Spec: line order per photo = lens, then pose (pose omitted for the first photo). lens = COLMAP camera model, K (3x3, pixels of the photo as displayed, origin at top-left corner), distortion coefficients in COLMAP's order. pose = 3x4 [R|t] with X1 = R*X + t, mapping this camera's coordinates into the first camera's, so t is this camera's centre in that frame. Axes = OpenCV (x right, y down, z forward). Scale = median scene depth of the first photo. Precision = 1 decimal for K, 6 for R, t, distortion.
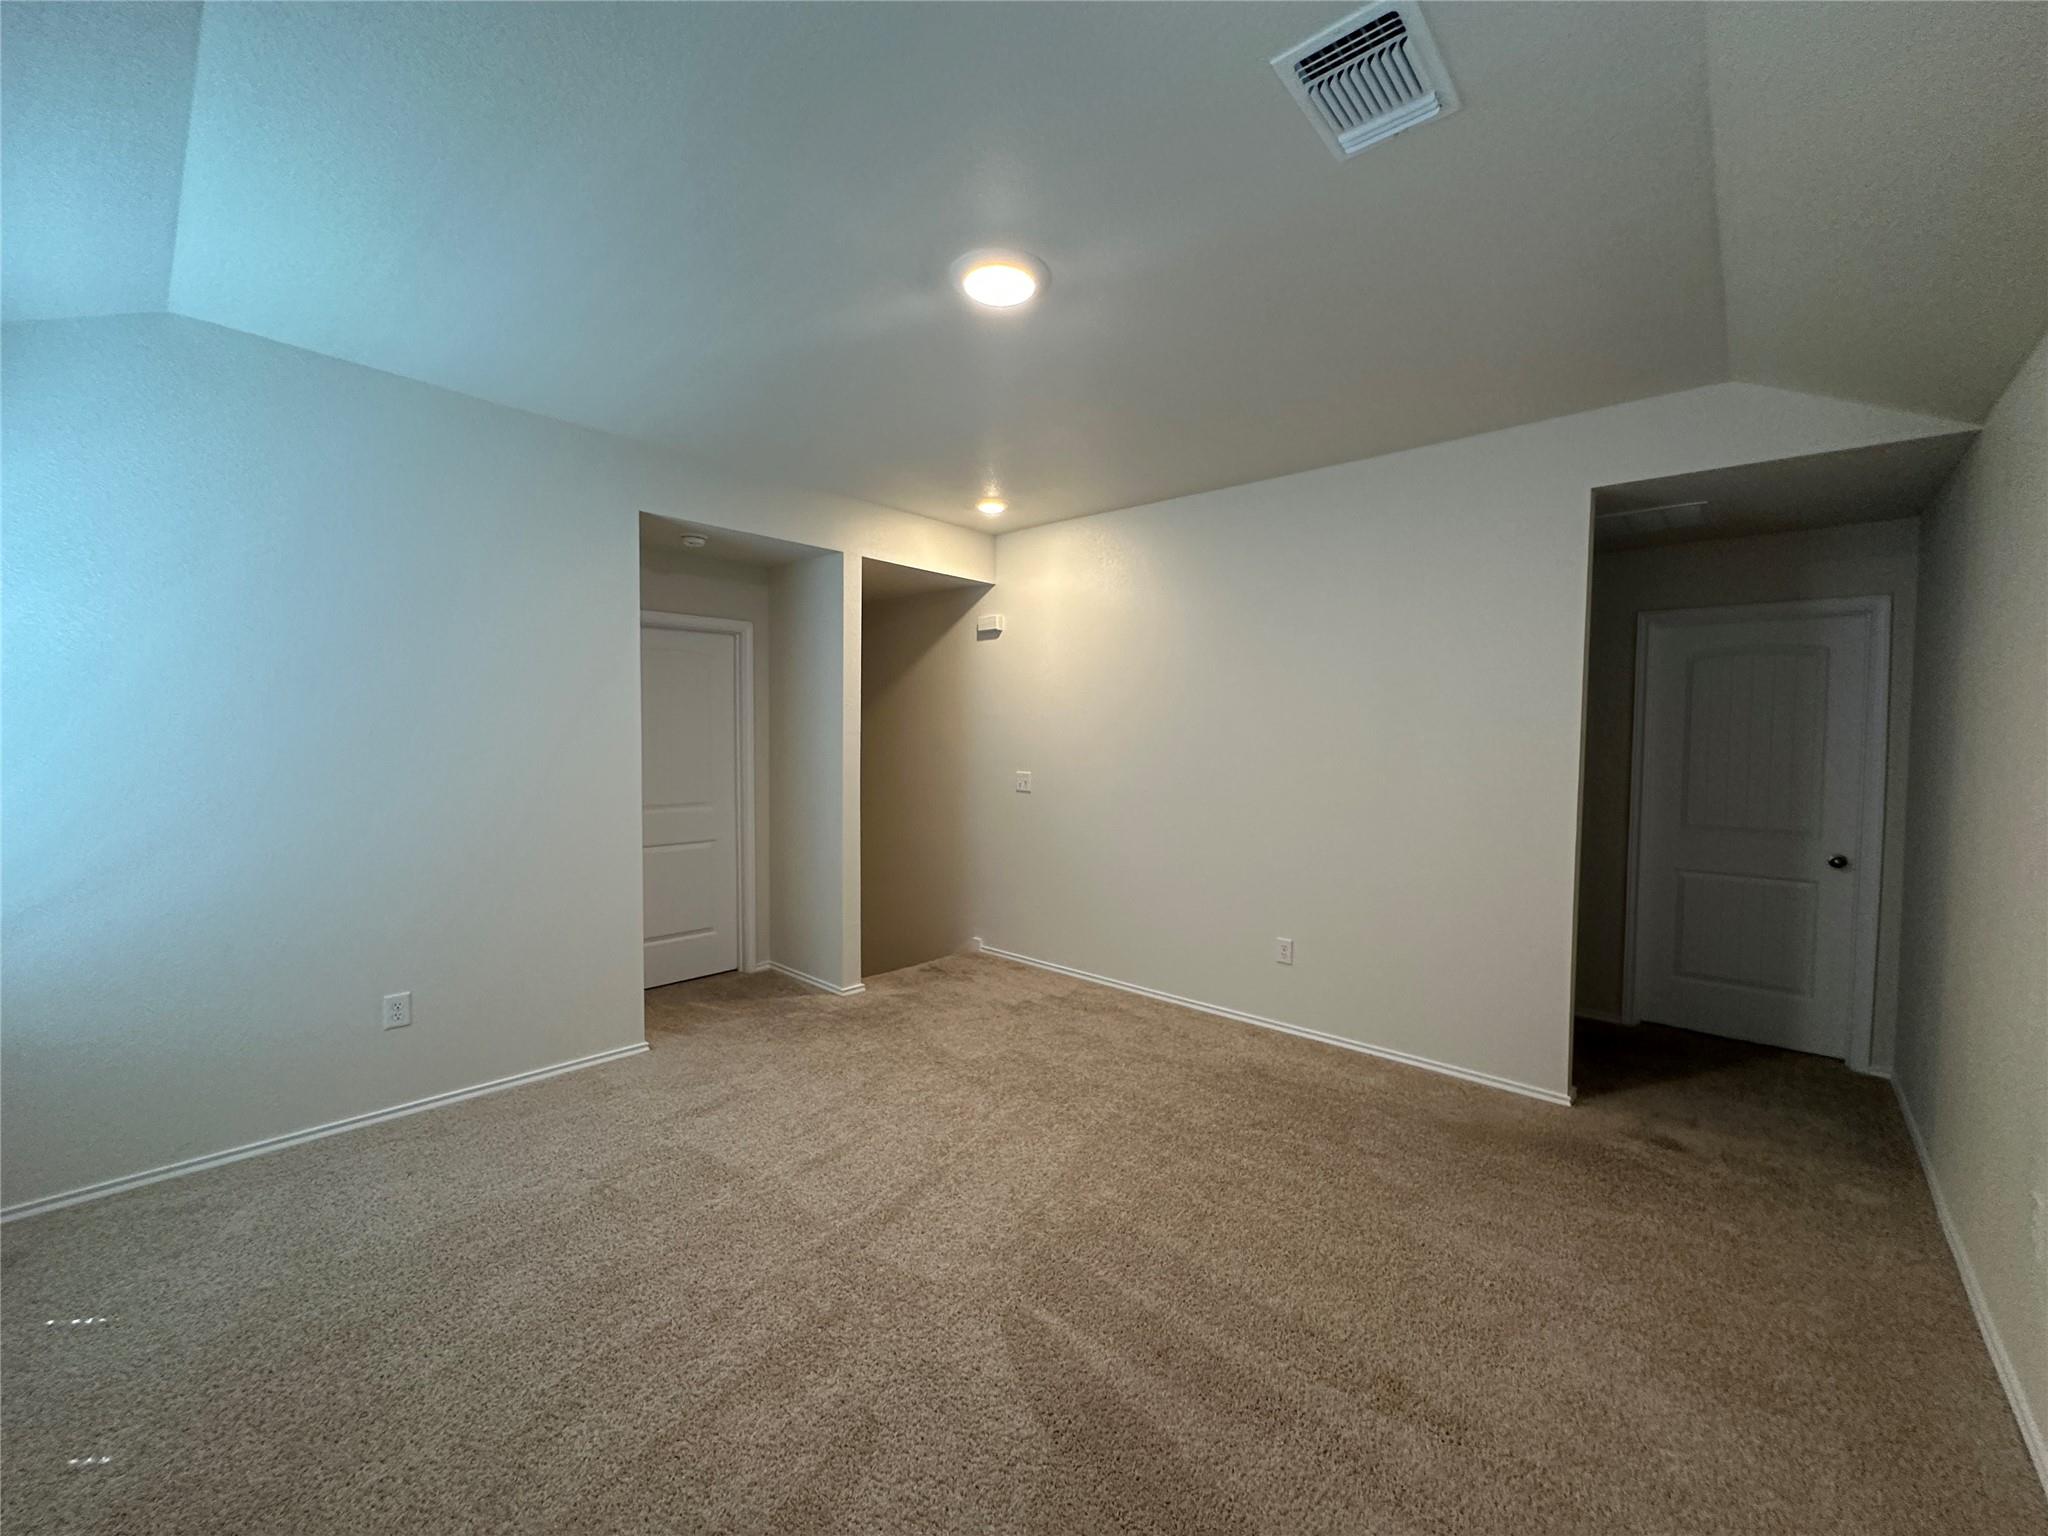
lens RADIAL K [[818.5, 0, 1022.7], [0, 818.5, 765.4], [0, 0, 1]] dist [-0.003237, 0.000405]
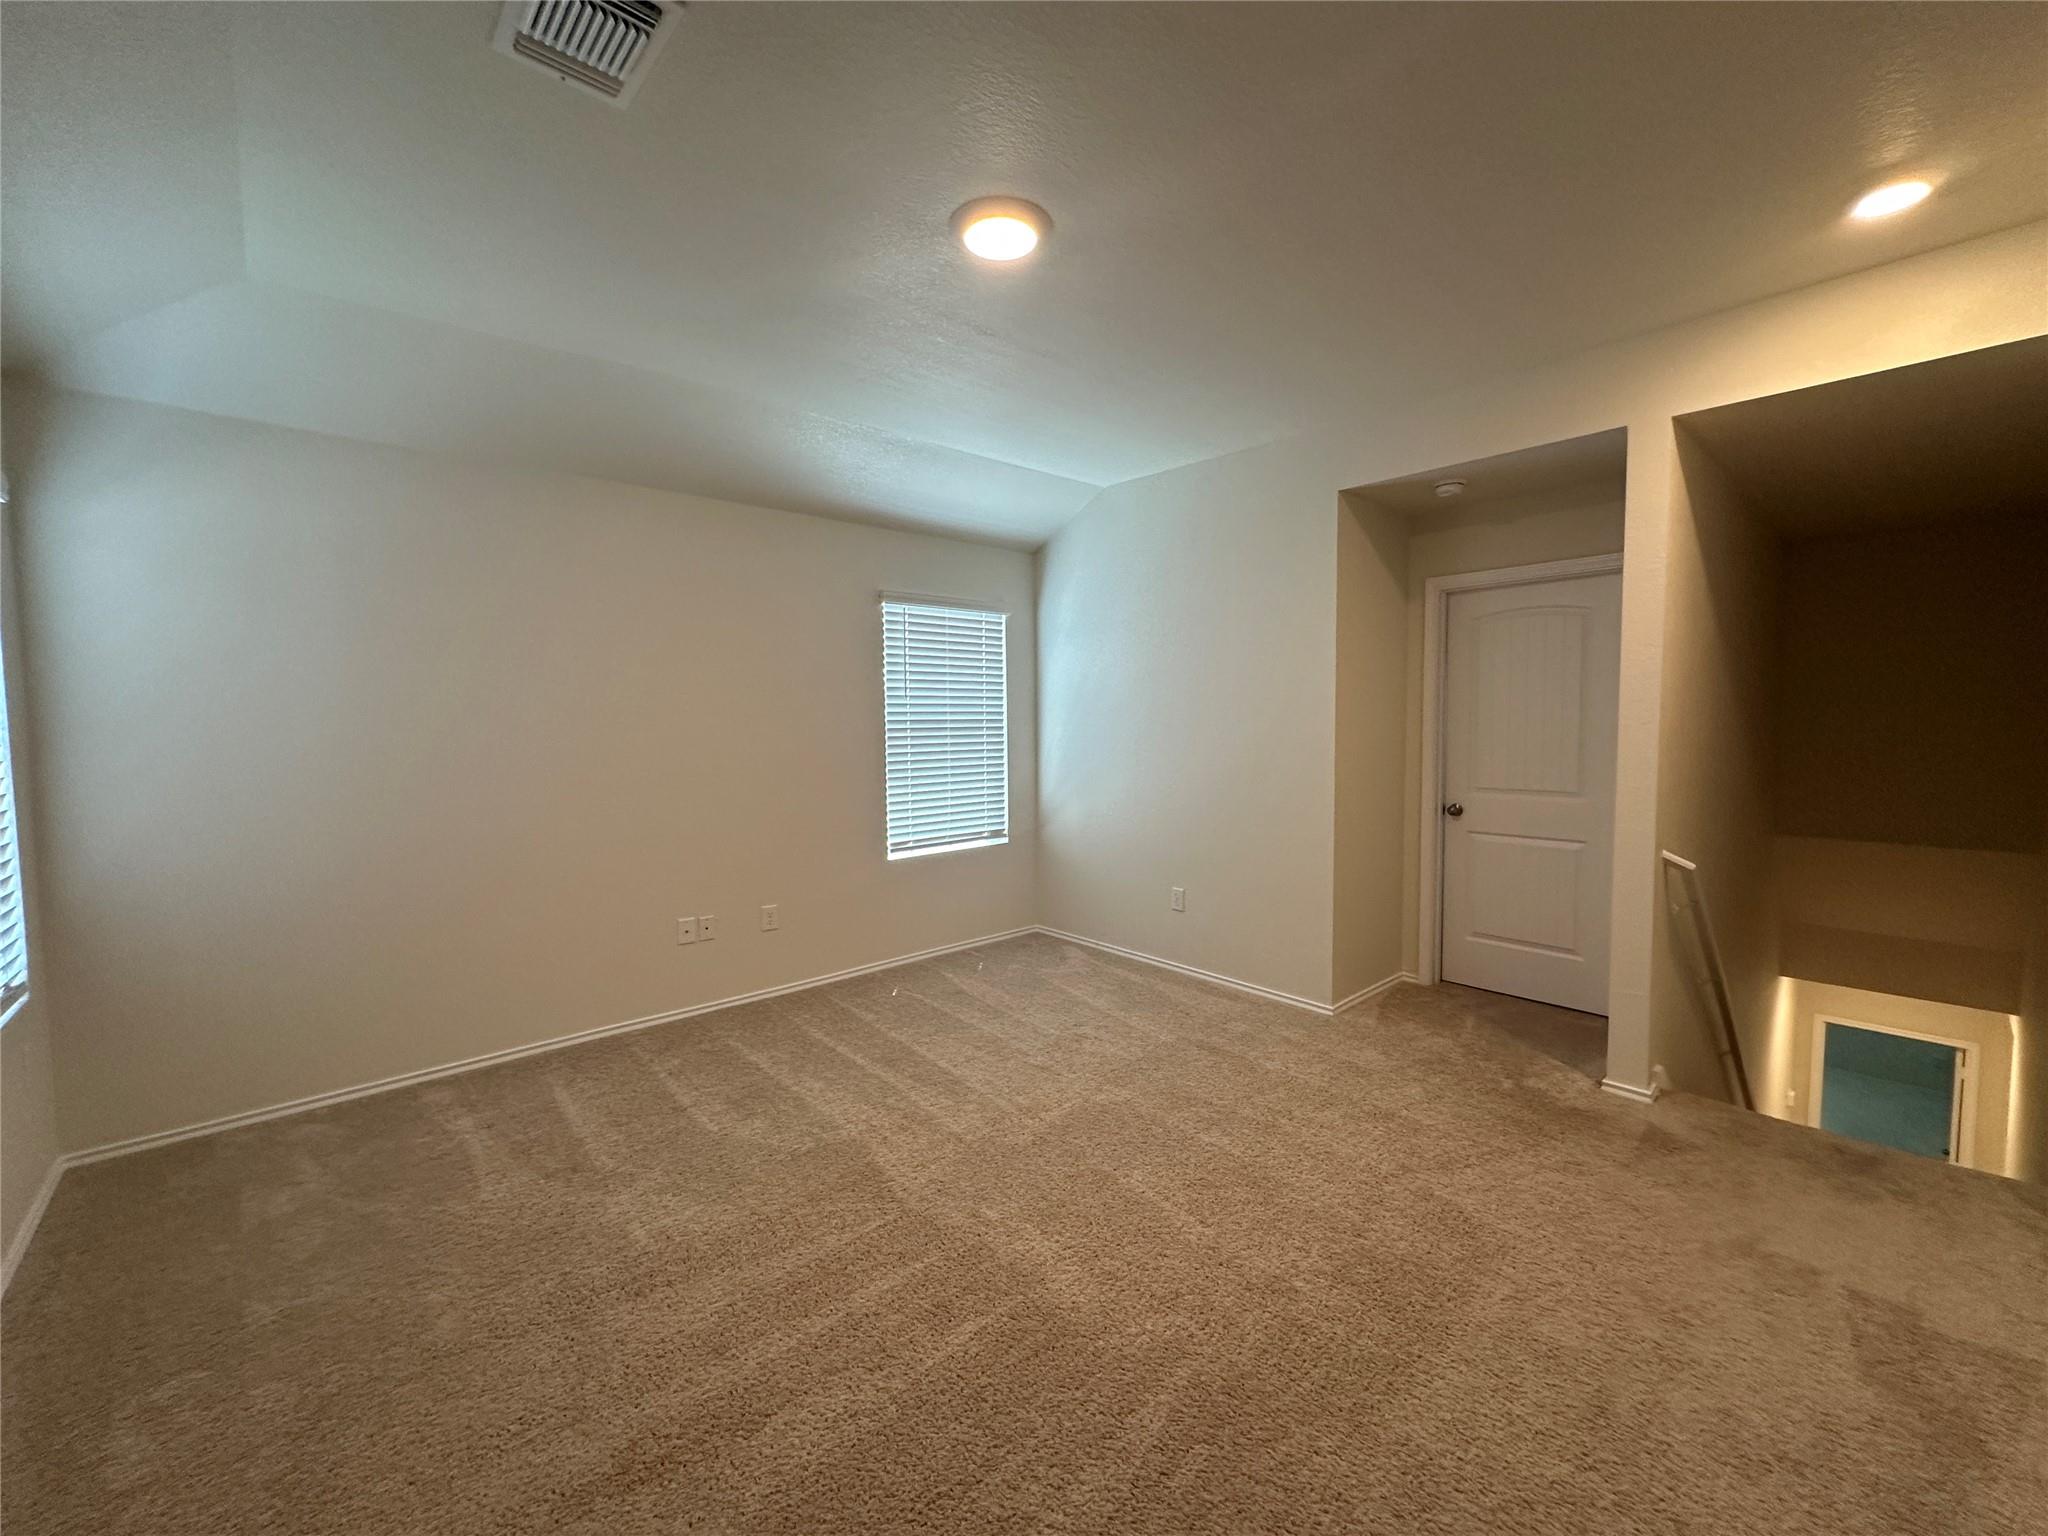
lens RADIAL K [[818.5, 0, 1022.7], [0, 818.5, 765.4], [0, 0, 1]] dist [-0.003237, 0.000405]
pose [[-0.091928, 0.056678, -0.994151, 0.494073], [-0.027866, 0.997841, 0.059465, -0.014978], [0.995376, 0.033169, -0.090150, 0.583782]]
